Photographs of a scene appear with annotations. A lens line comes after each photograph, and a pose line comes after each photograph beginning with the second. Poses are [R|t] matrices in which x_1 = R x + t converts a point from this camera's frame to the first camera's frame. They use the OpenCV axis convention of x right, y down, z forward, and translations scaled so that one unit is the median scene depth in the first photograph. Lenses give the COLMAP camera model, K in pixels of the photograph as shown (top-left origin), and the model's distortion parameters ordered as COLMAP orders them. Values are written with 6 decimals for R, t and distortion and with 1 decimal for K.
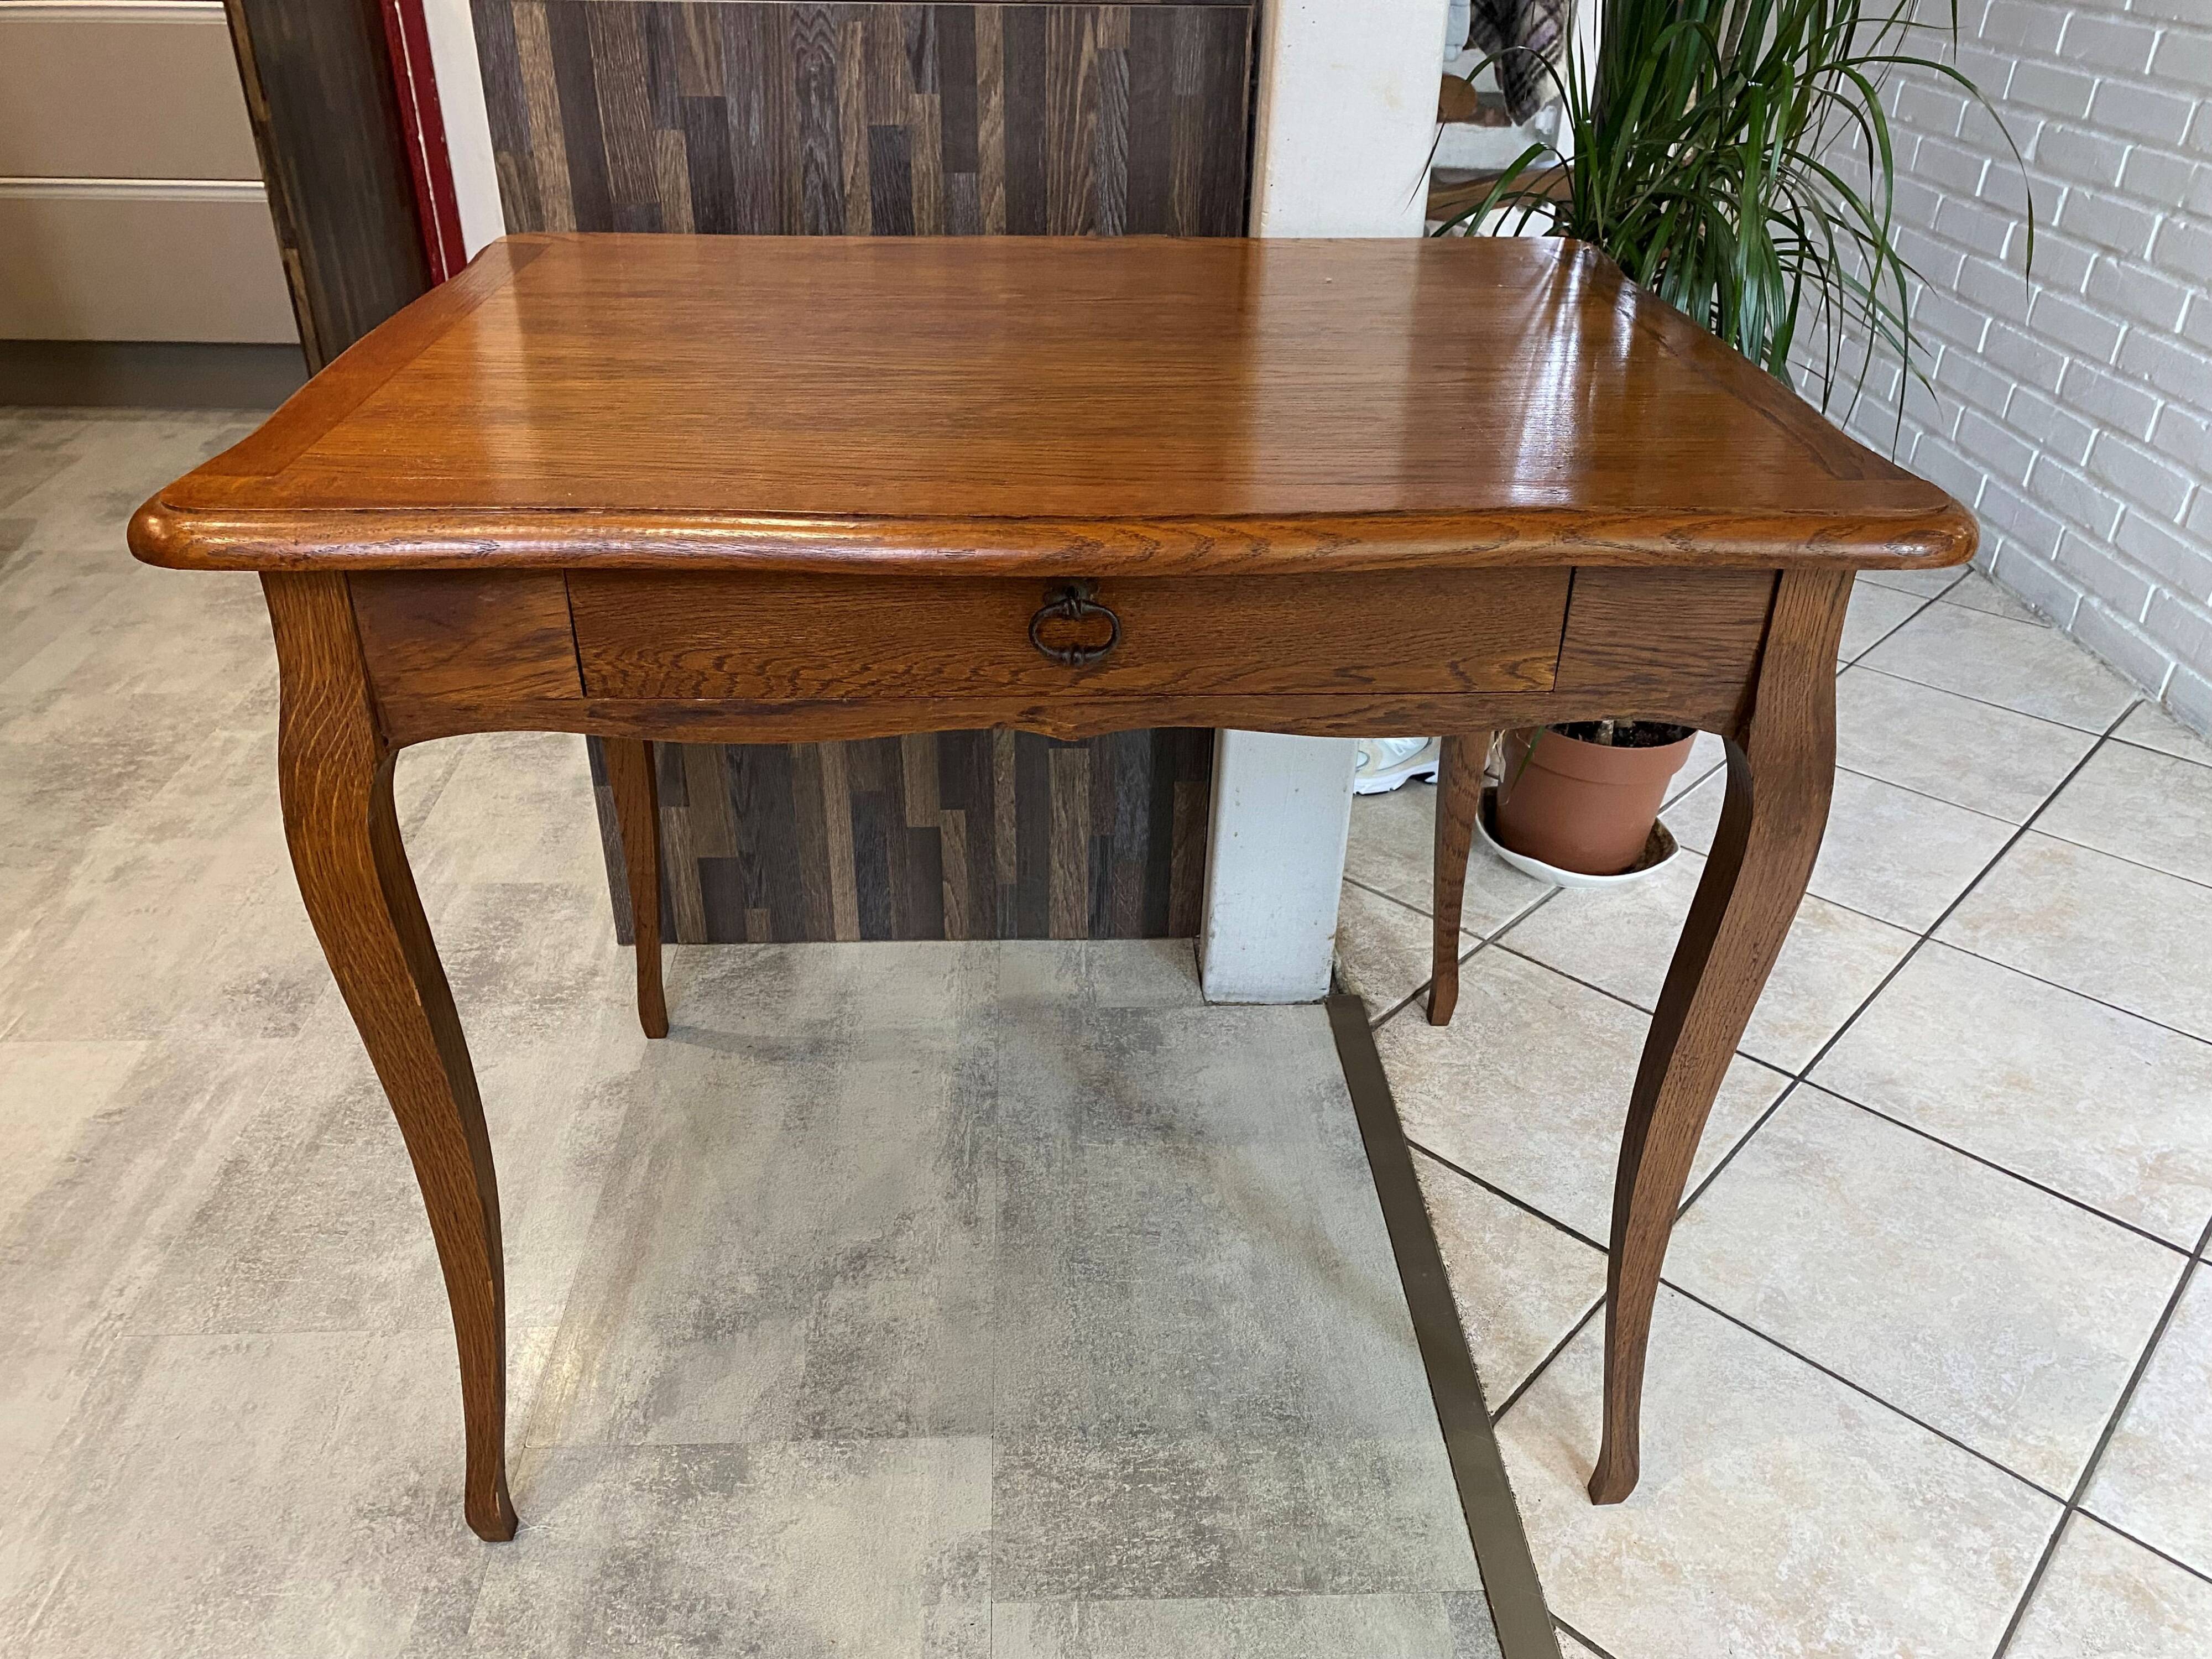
lens RADIAL K [[1687.1, 0, 1085.6], [0, 1687.1, 844.3], [0, 0, 1]] dist [0.022556, -0.016908]
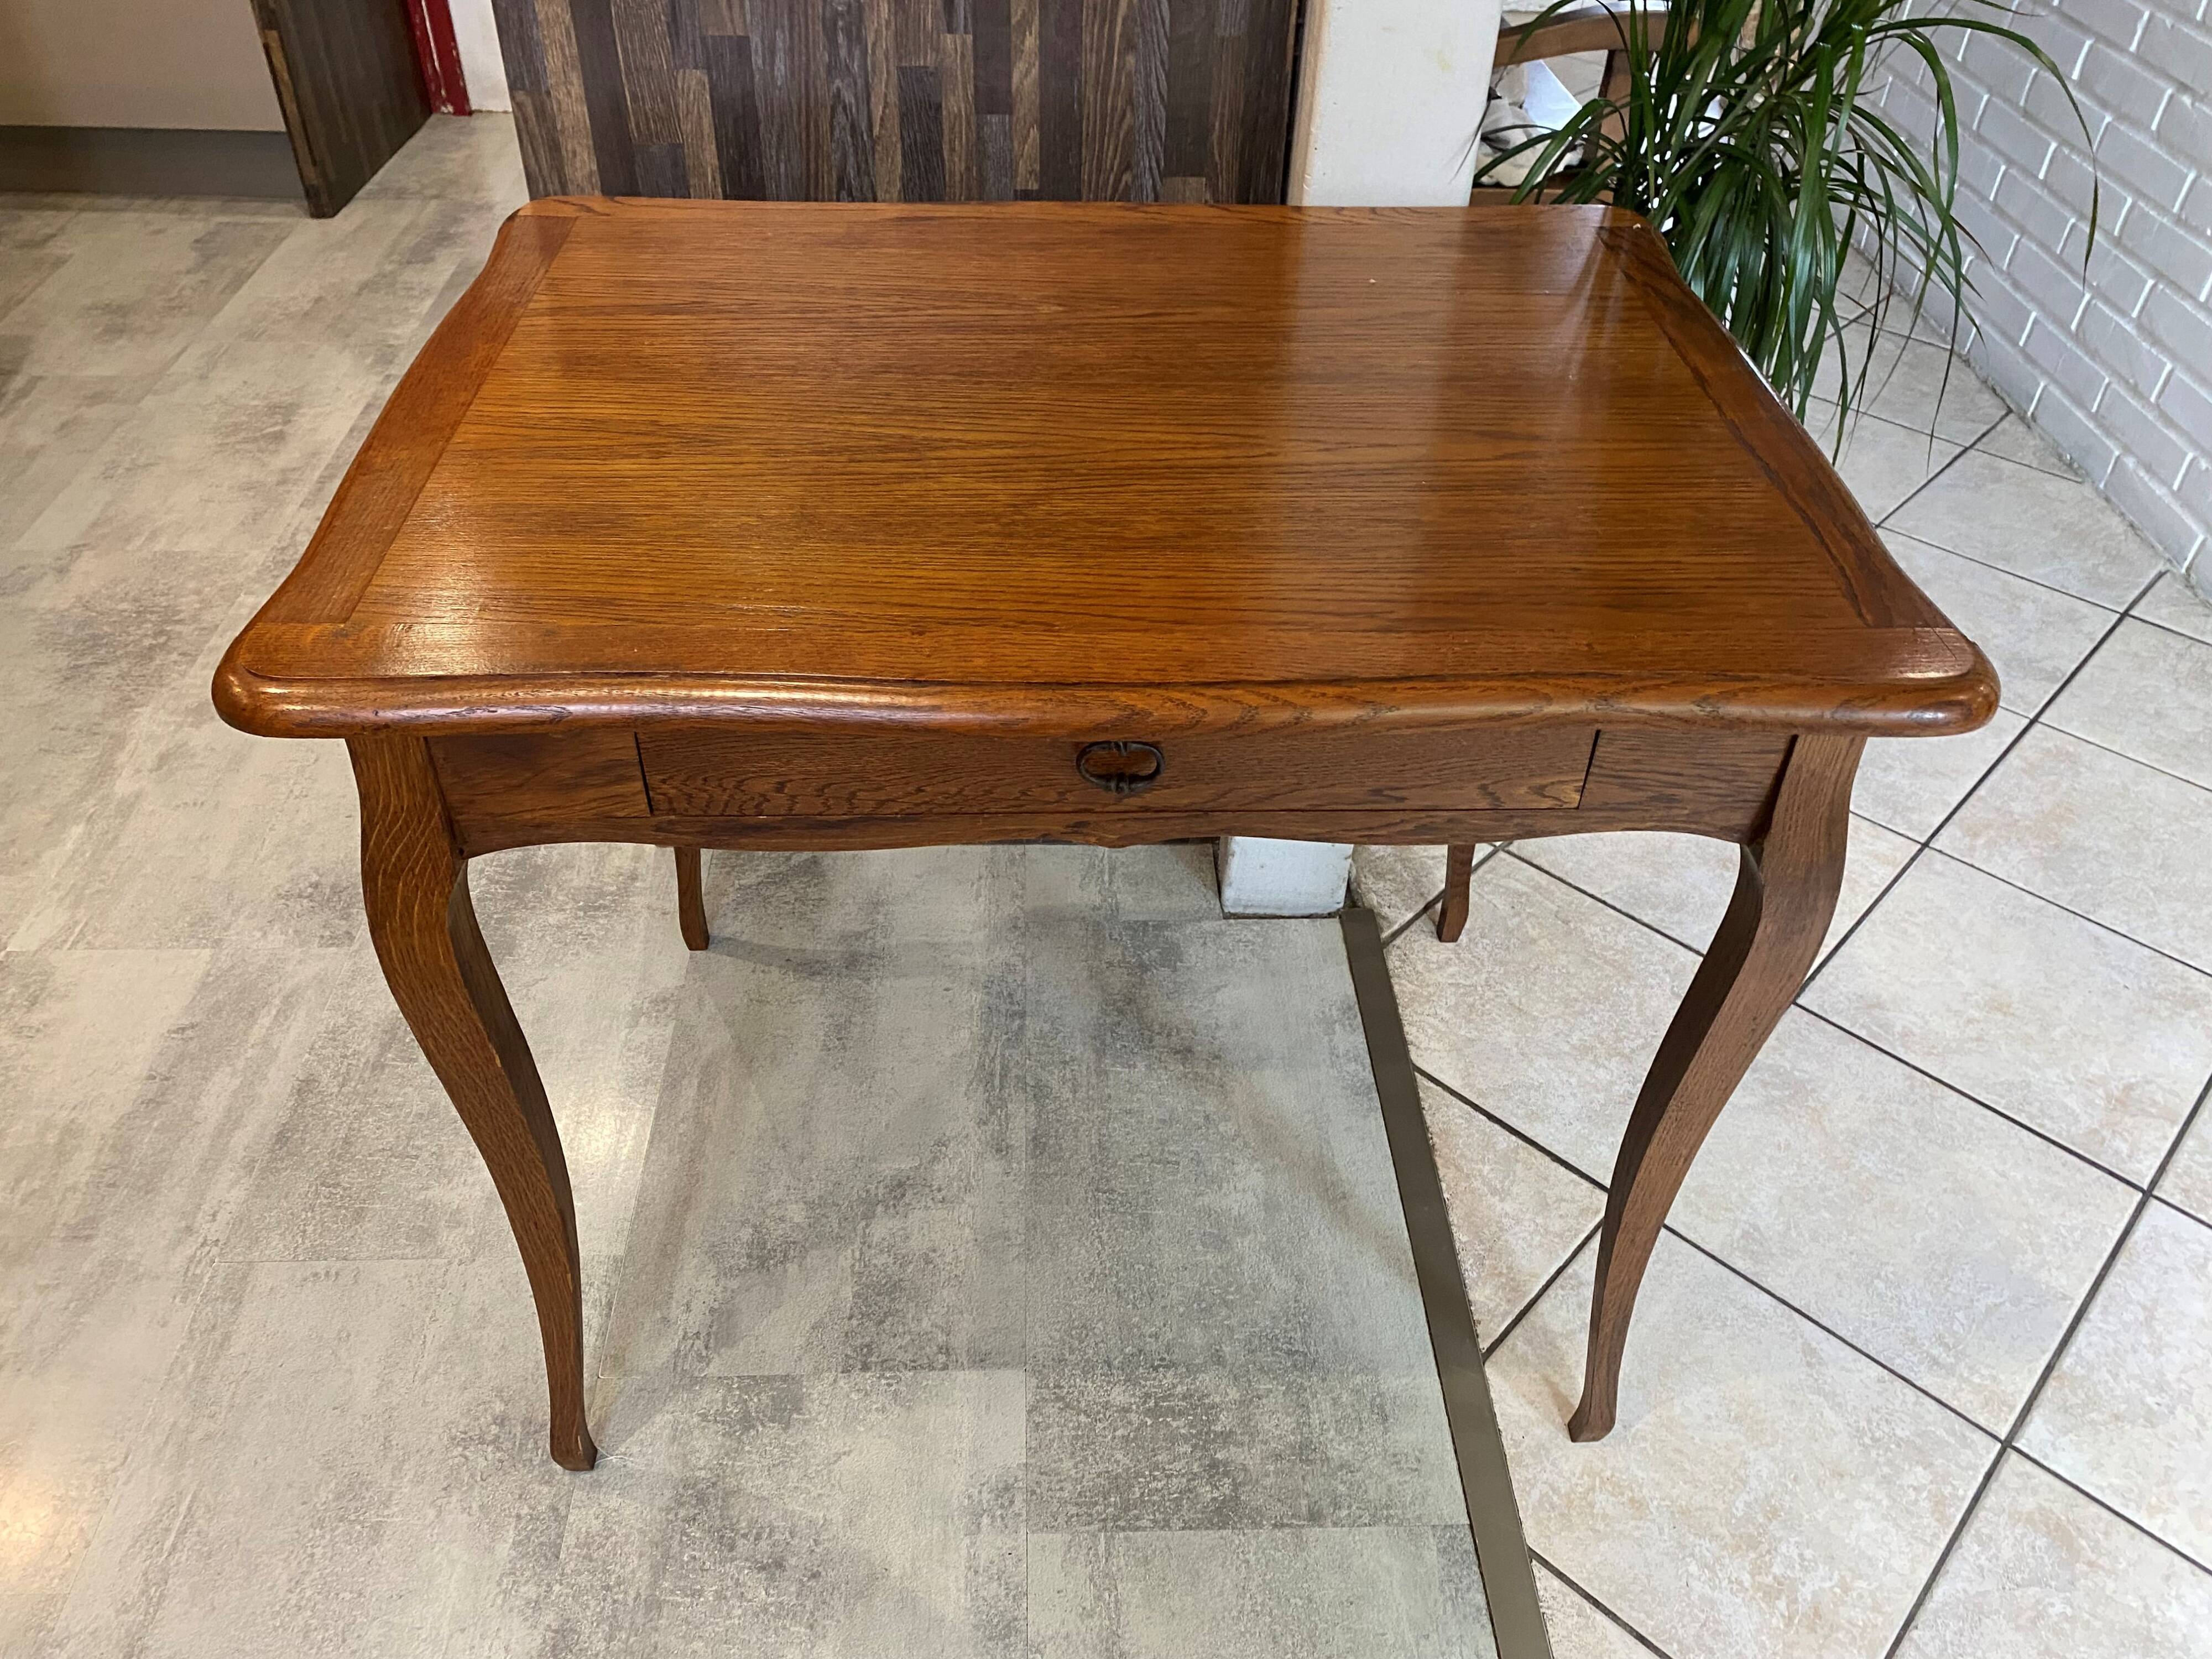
lens RADIAL K [[1687.1, 0, 1089.3], [0, 1687.1, 835.1], [0, 0, 1]] dist [0.022556, -0.016908]
pose [[0.999954, 0.009624, -0.000265, -0.015042], [-0.009453, 0.986656, 0.162545, -0.150886], [0.001826, -0.162535, 0.986701, -0.019337]]
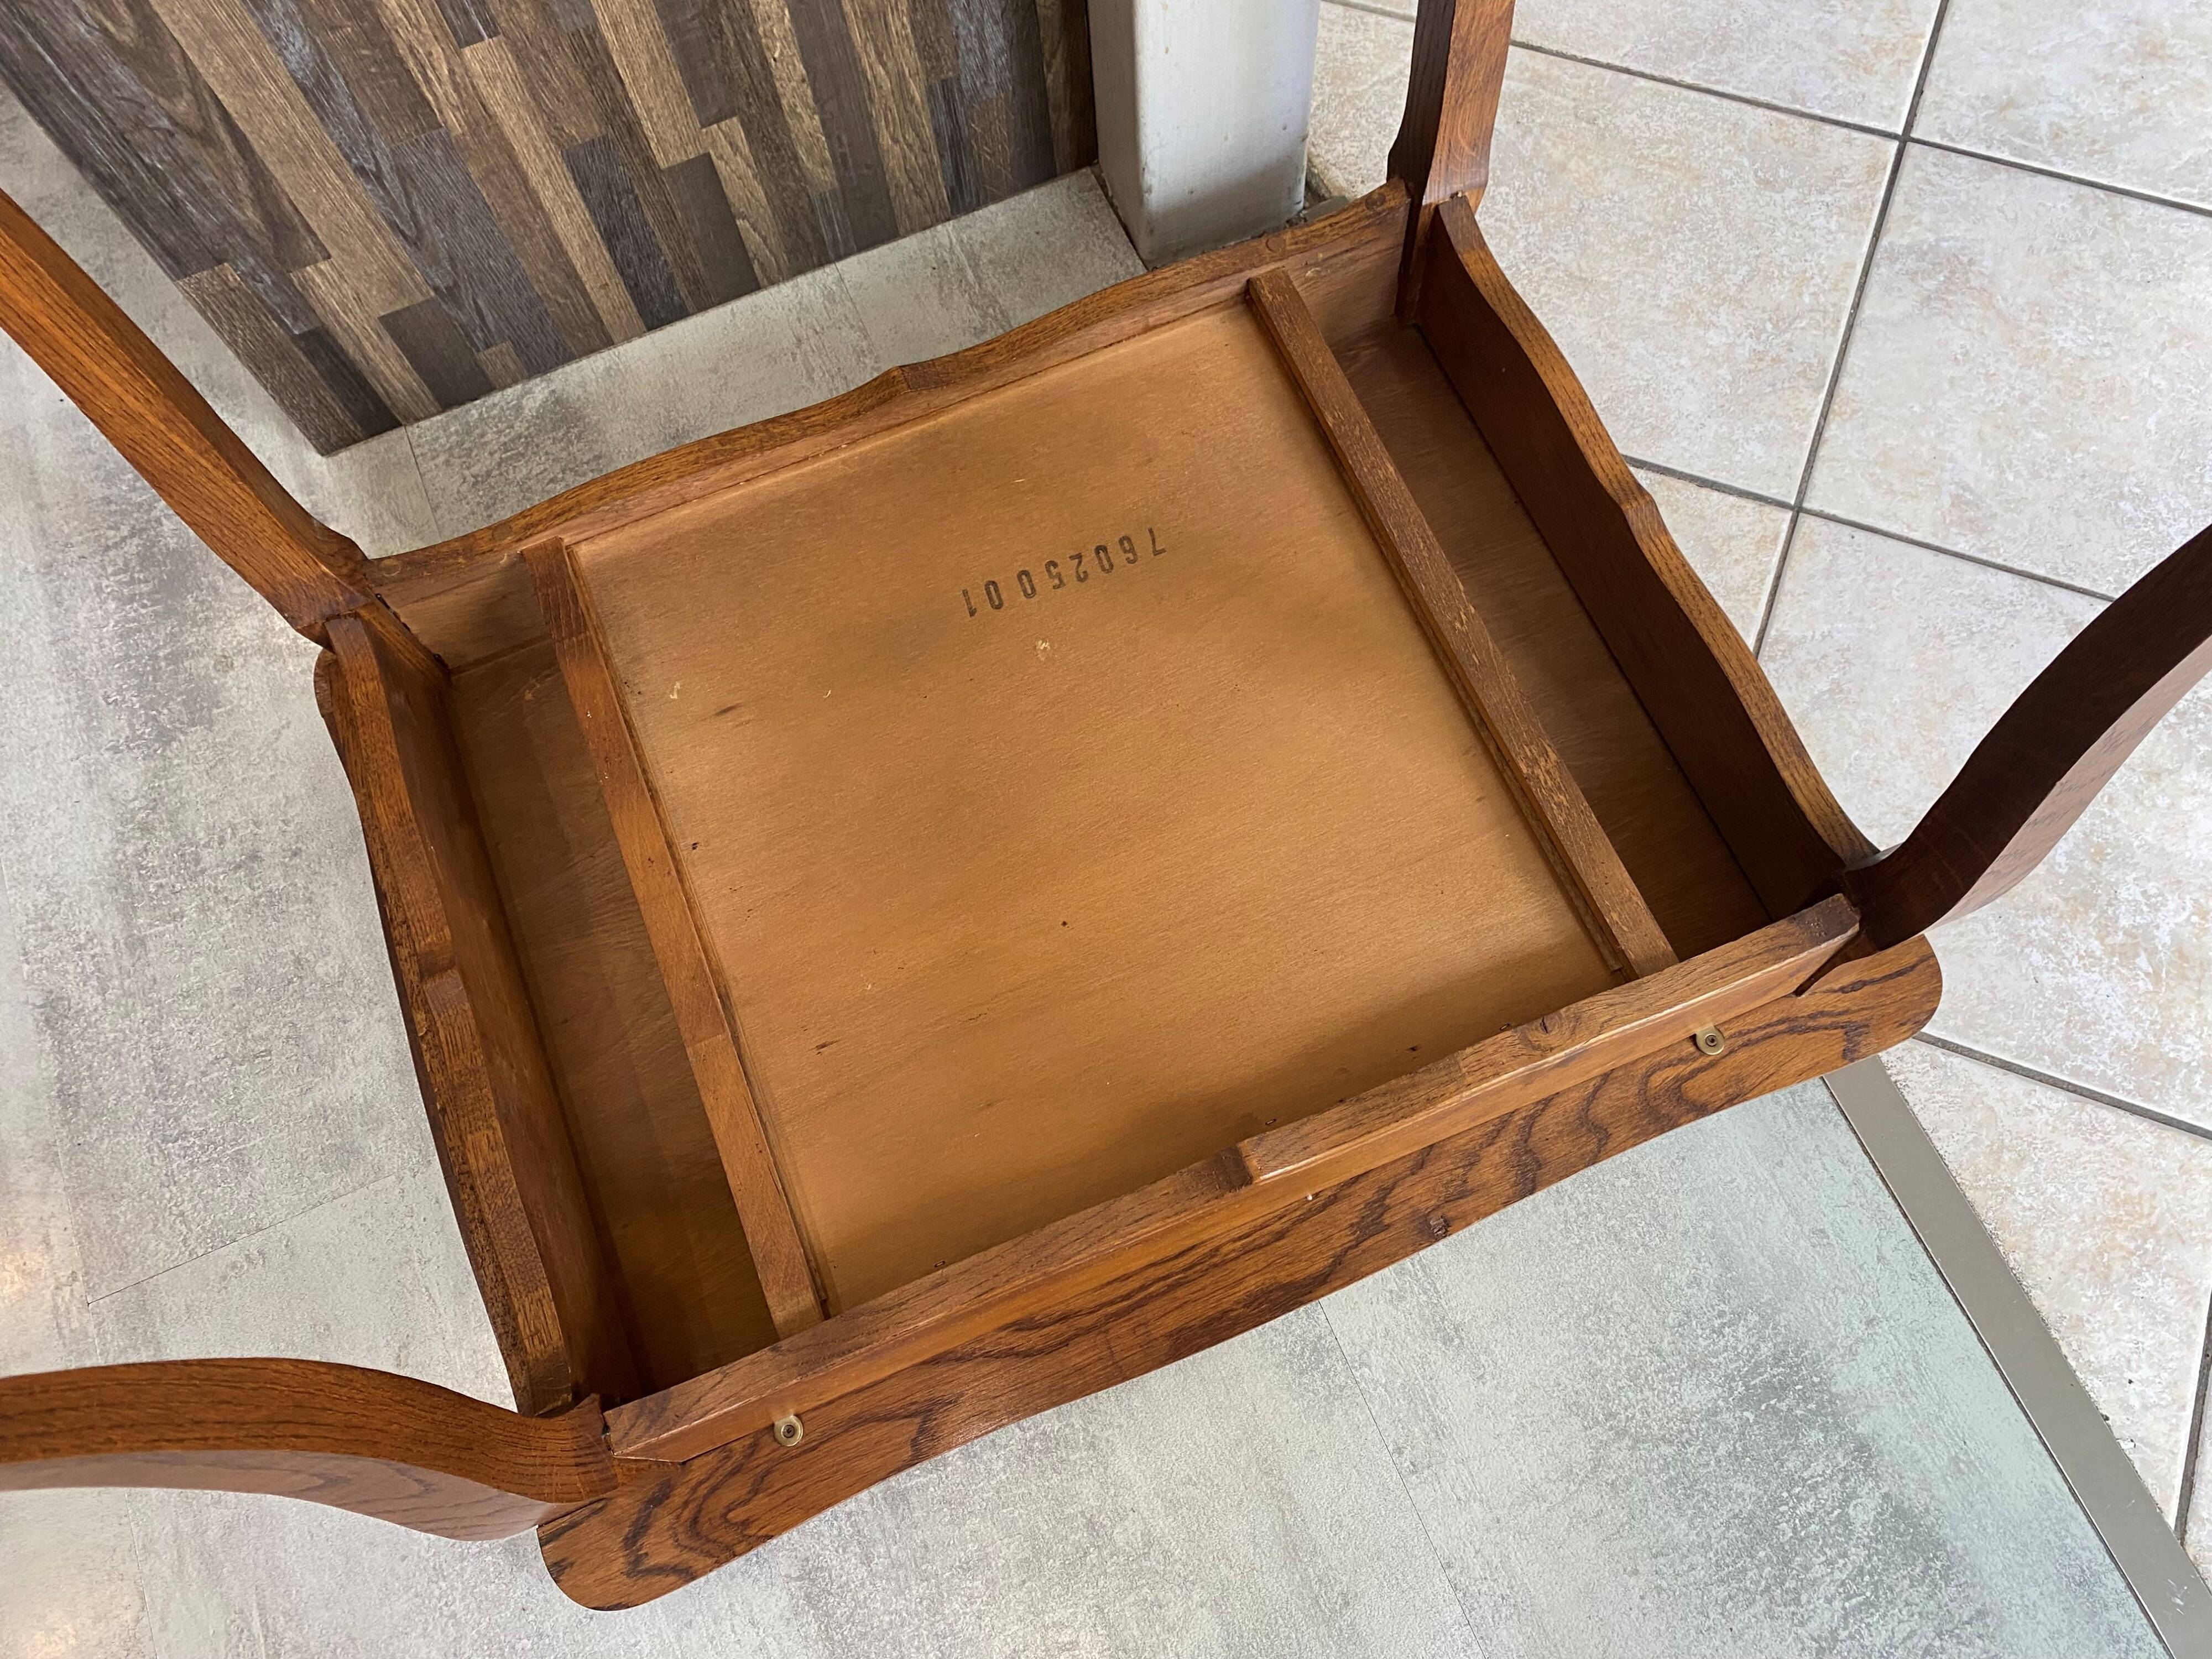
lens RADIAL K [[1651.9, 0, 1110.8], [0, 1651.9, 872.3], [0, 0, 1]] dist [0.018781, -0.014768]
pose [[0.930286, -0.361126, 0.064467, -0.104388], [0.243072, 0.738453, 0.628970, -0.211868], [-0.274743, -0.569451, 0.774752, 0.370402]]
